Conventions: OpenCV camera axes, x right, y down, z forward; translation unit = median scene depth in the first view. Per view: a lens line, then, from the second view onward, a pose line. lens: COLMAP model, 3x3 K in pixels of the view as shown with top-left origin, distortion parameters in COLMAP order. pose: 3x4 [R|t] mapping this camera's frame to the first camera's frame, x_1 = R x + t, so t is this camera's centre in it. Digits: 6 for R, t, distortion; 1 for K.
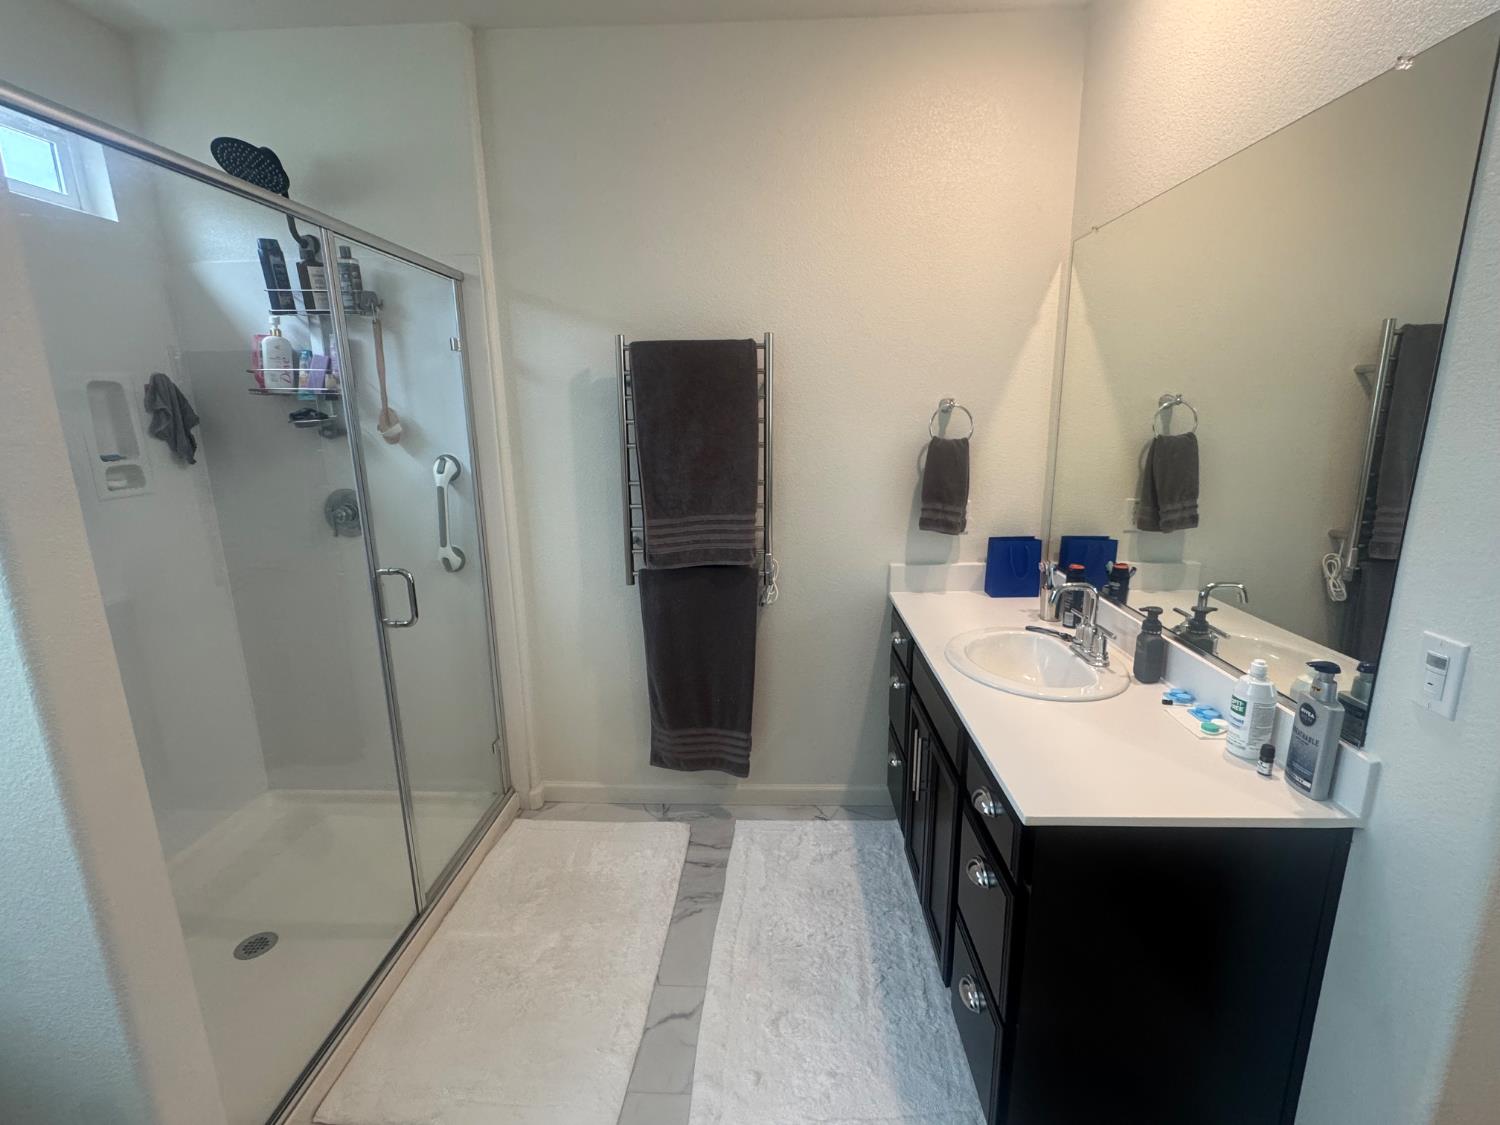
lens RADIAL K [[679.7, 0, 748.6], [0, 679.7, 567.6], [0, 0, 1]] dist [0.001361, -0.000391]
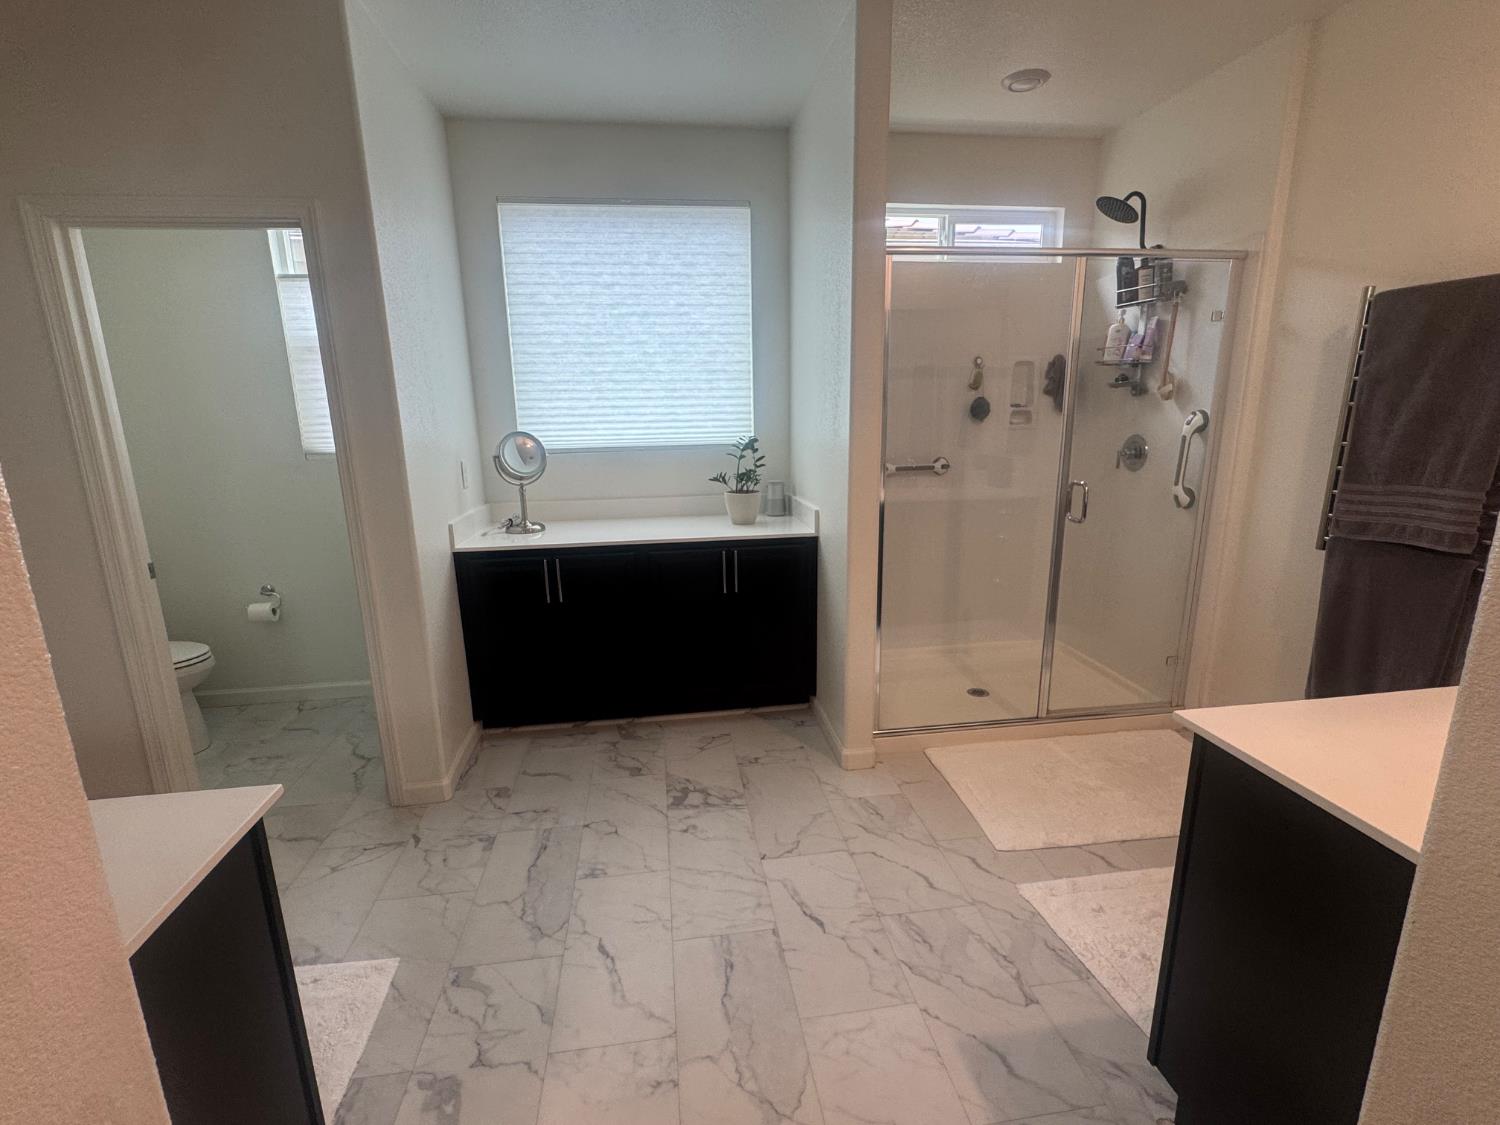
lens RADIAL K [[679.7, 0, 743.2], [0, 679.7, 559.6], [0, 0, 1]] dist [0.001361, -0.000391]
pose [[0.181573, 0.234488, -0.955011, 0.636694], [-0.205188, 0.958812, 0.196409, 0.018430], [0.961732, 0.160294, 0.222208, -0.000807]]
